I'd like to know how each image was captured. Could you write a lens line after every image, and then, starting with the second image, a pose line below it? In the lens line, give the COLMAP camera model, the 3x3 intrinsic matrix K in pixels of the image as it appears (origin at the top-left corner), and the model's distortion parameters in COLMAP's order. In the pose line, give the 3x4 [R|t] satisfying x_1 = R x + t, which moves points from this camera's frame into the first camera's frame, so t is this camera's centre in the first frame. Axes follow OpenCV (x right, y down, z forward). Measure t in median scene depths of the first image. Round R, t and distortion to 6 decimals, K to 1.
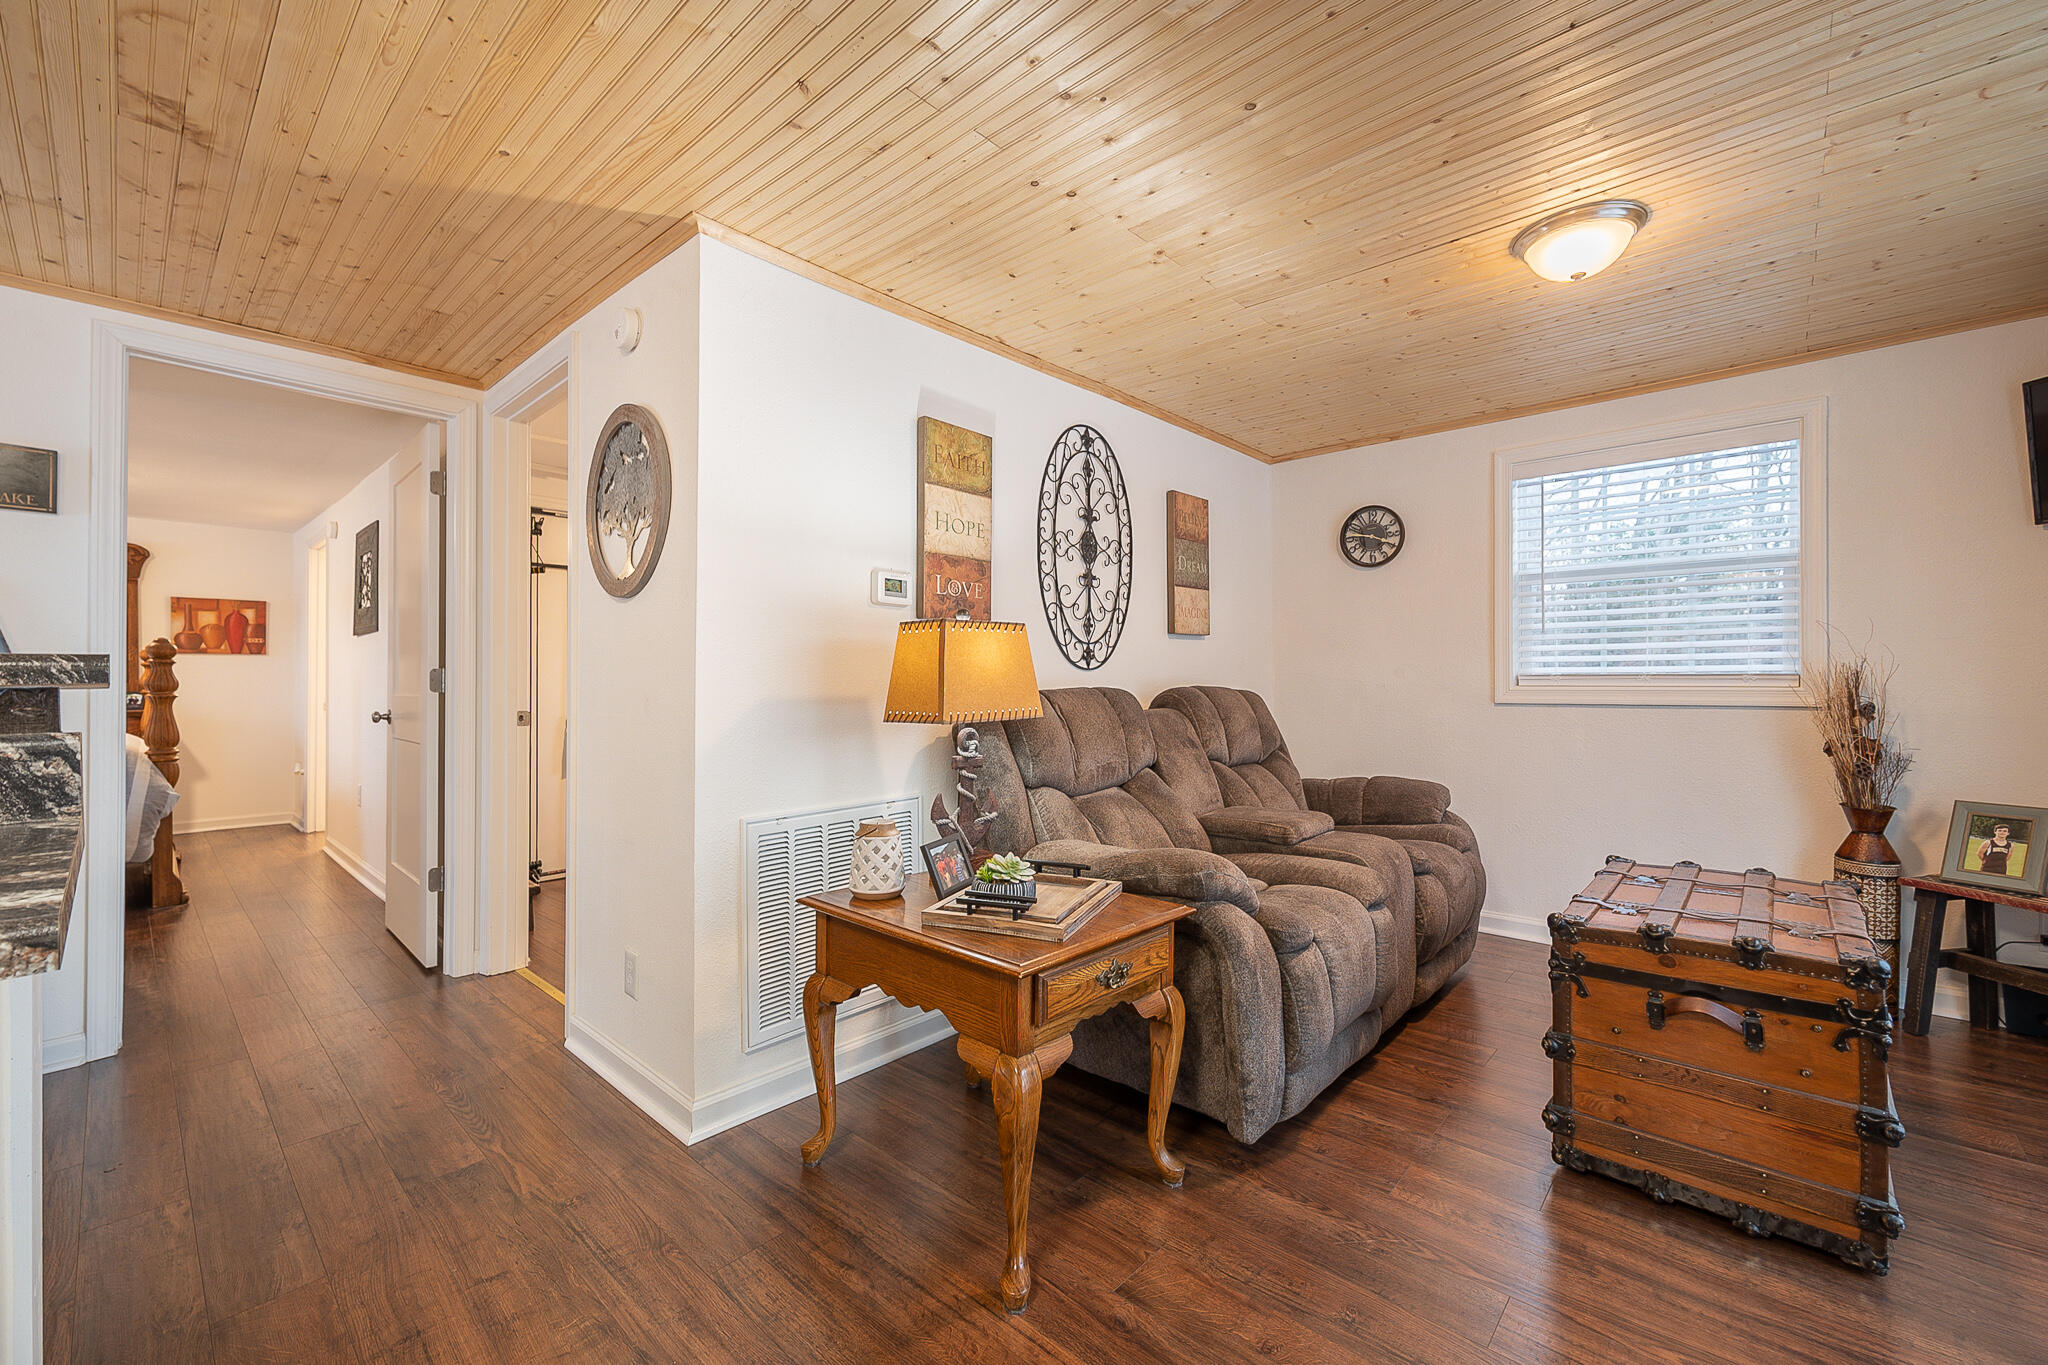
lens RADIAL K [[833.2, 0, 1022.8], [0, 833.2, 679.6], [0, 0, 1]] dist [0.000339, 0.000147]
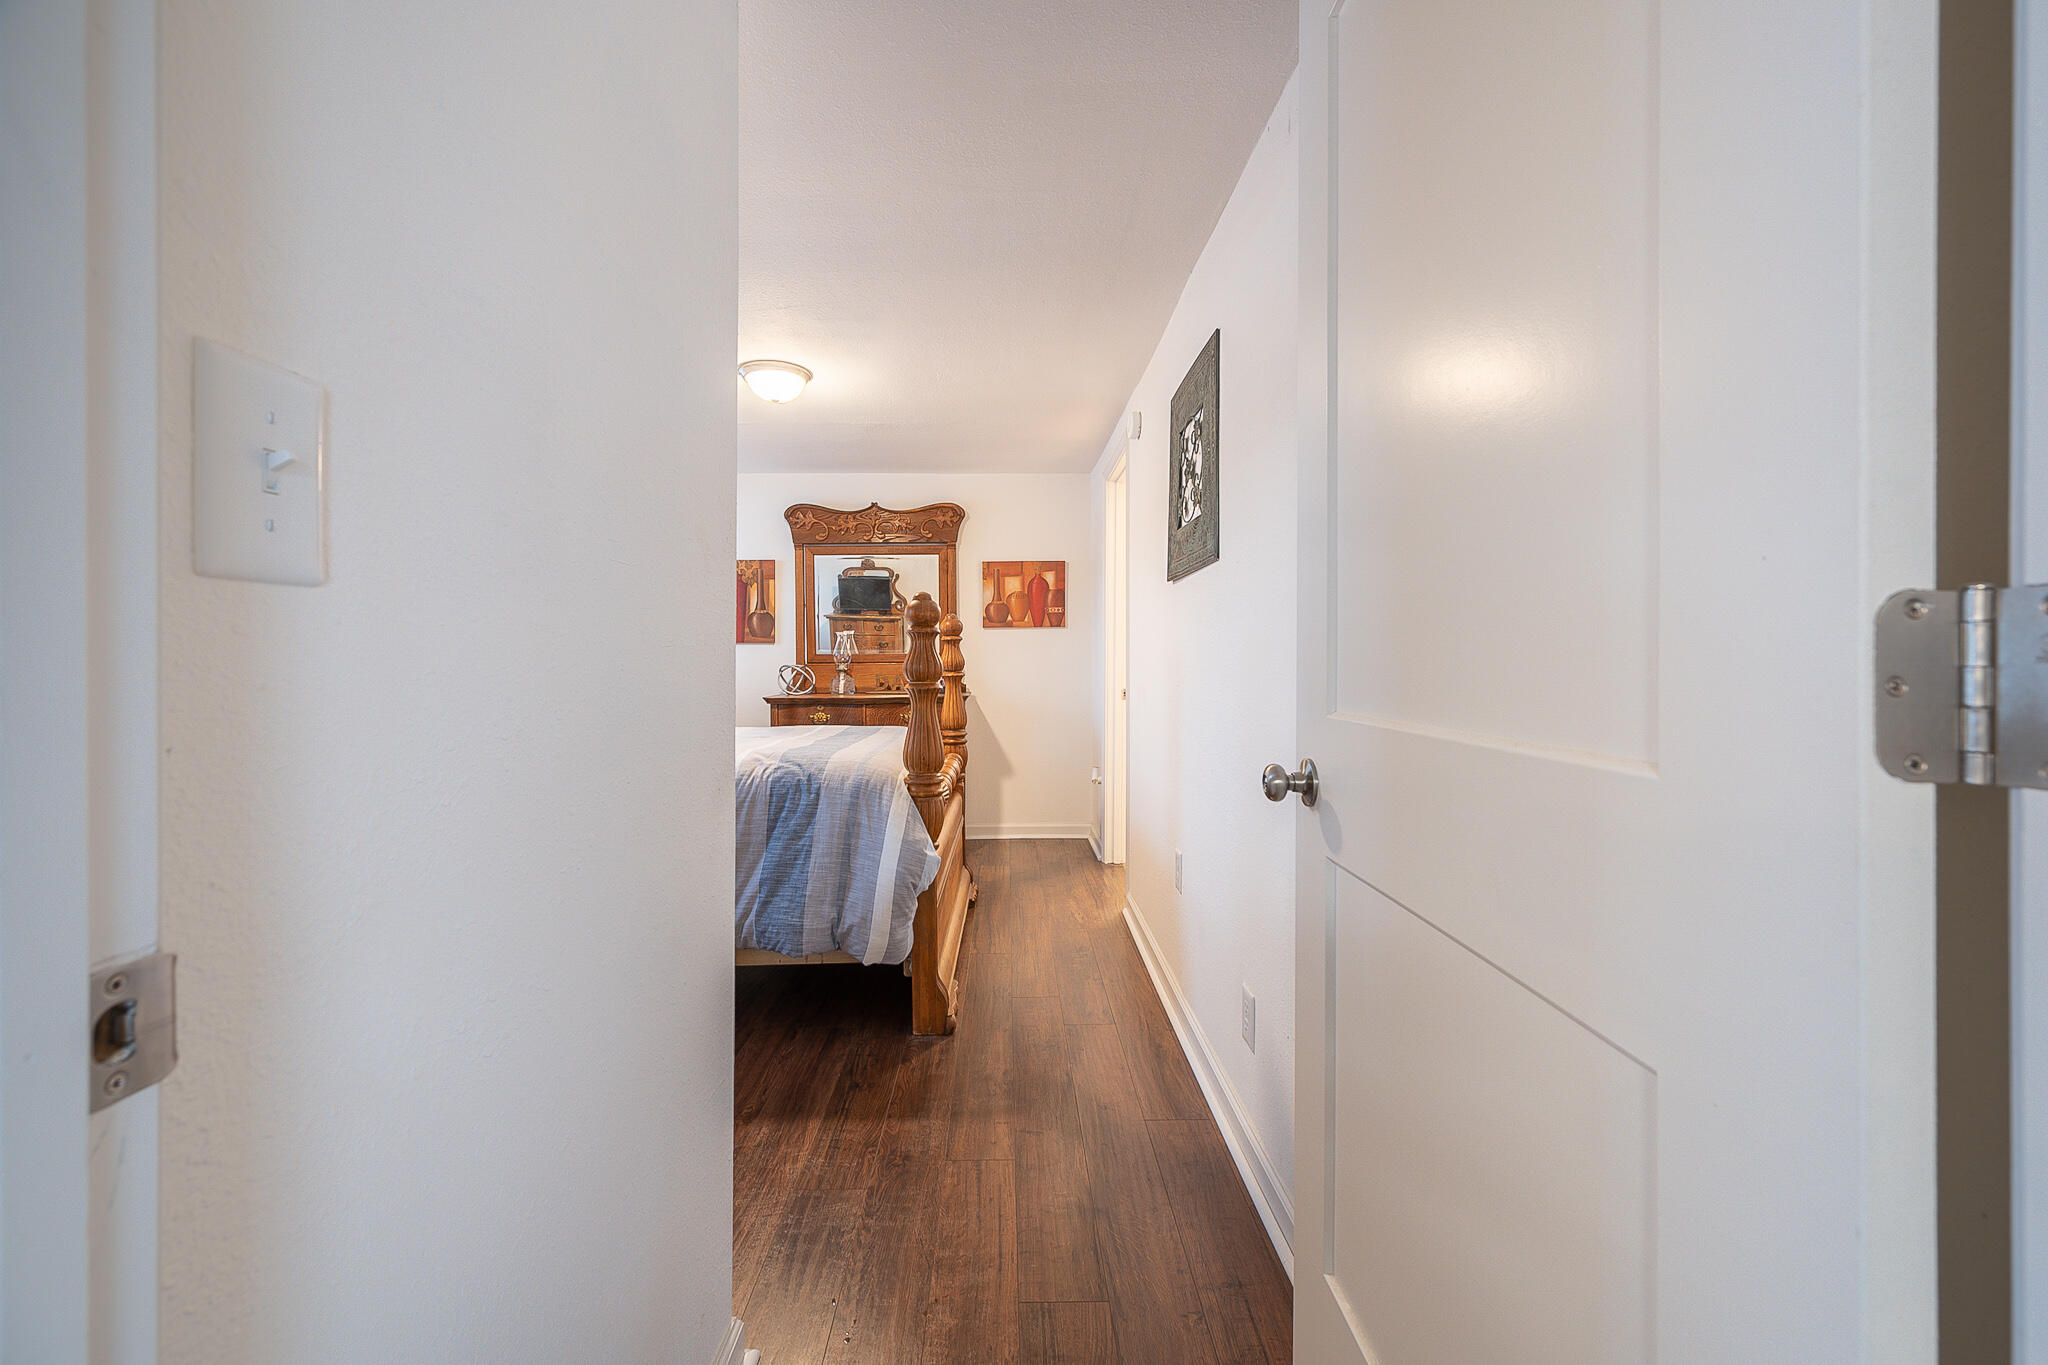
lens RADIAL K [[830.9, 0, 998.5], [0, 830.9, 659.5], [0, 0, 1]] dist [0.000217, 0.000008]
pose [[0.671472, 0.001075, -0.741029, -0.700985], [0.002783, 0.999988, 0.003972, -0.004177], [0.741024, -0.004730, 0.671461, 0.812901]]
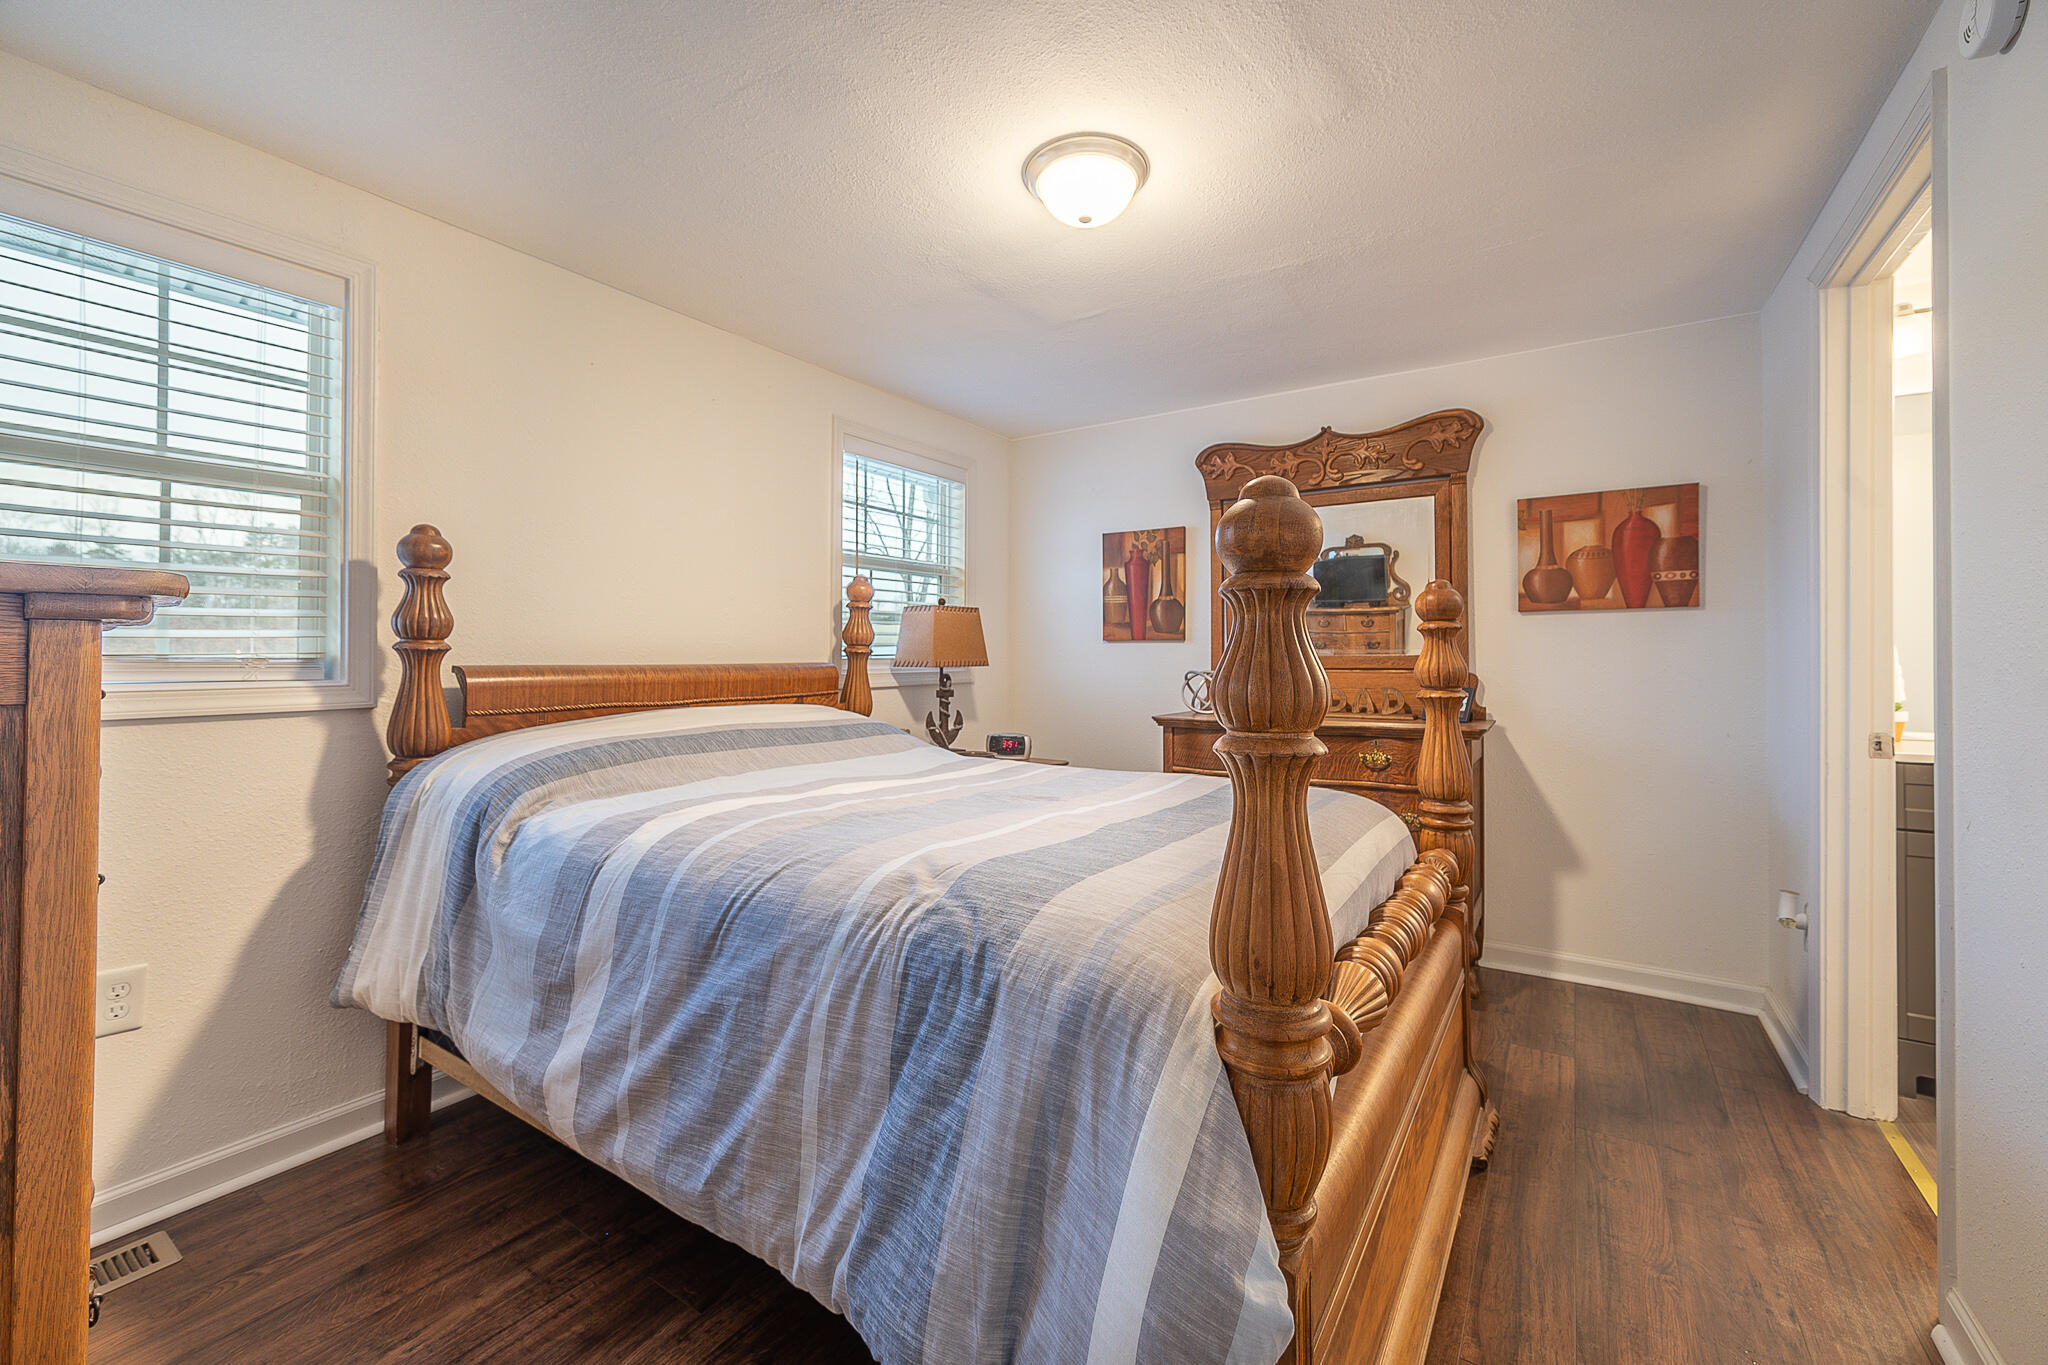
lens RADIAL K [[813.3, 0, 1024.3], [0, 813.3, 649.7], [0, 0, 1]] dist [0.000575, -0.000041]
pose [[0.152635, -0.011210, -0.988219, -1.077724], [-0.003302, 0.999924, -0.011853, -0.003576], [0.988277, 0.005072, 0.152586, 1.167074]]
